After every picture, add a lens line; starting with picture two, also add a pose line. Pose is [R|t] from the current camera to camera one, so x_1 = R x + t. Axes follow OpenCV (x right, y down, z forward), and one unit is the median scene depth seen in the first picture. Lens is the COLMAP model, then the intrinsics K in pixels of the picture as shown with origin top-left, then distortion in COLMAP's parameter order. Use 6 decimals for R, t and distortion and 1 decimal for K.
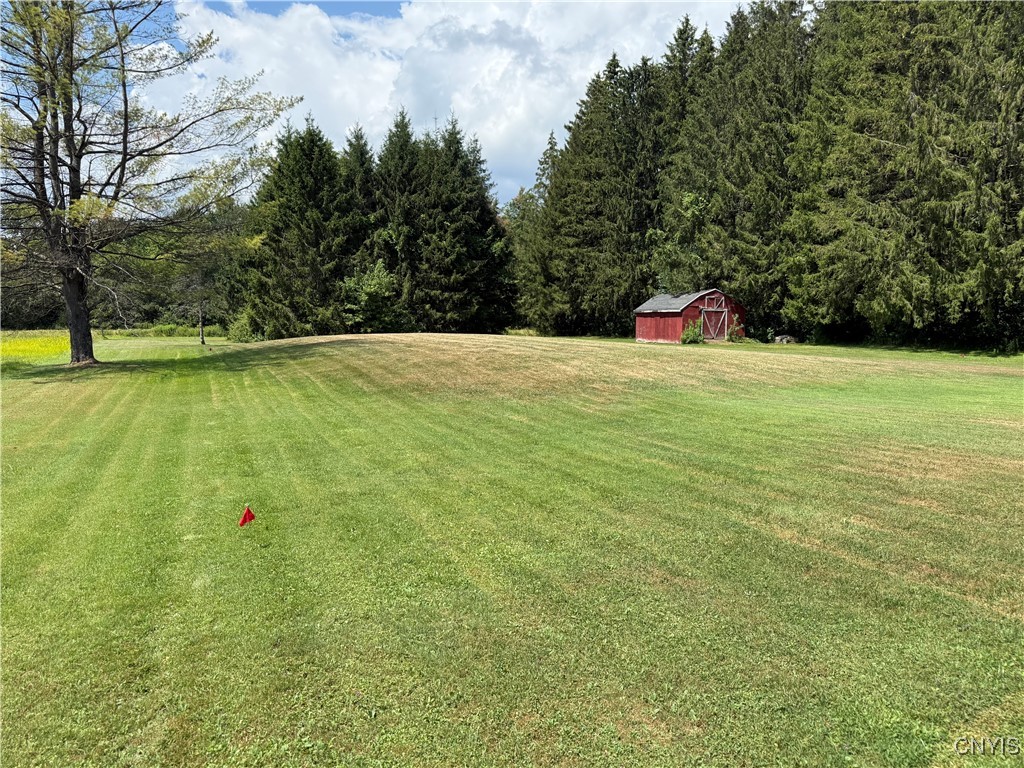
lens RADIAL K [[762.7, 0, 512.0], [0, 762.7, 384.0], [0, 0, 1]] dist [0.086827, -0.110930]
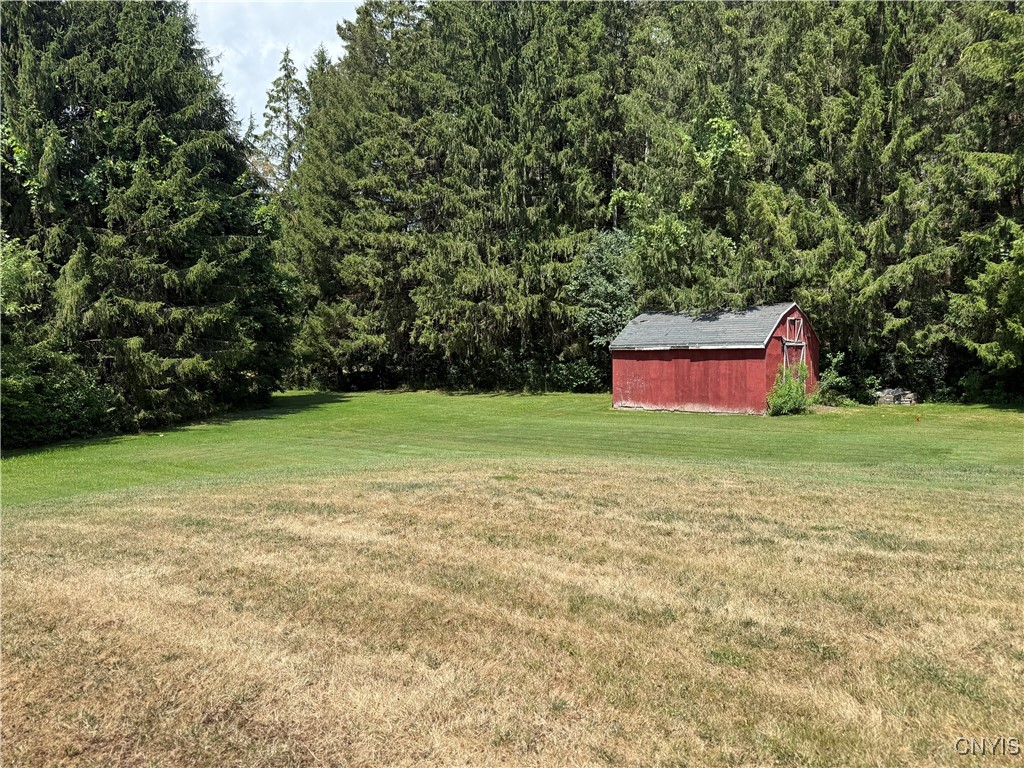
lens RADIAL K [[762.7, 0, 512.0], [0, 762.7, 384.0], [0, 0, 1]] dist [0.086827, -0.110930]
pose [[0.882700, -0.038253, 0.468377, -0.122119], [0.056355, 0.998106, -0.024689, -0.059509], [-0.466546, 0.048188, 0.883184, 0.560046]]
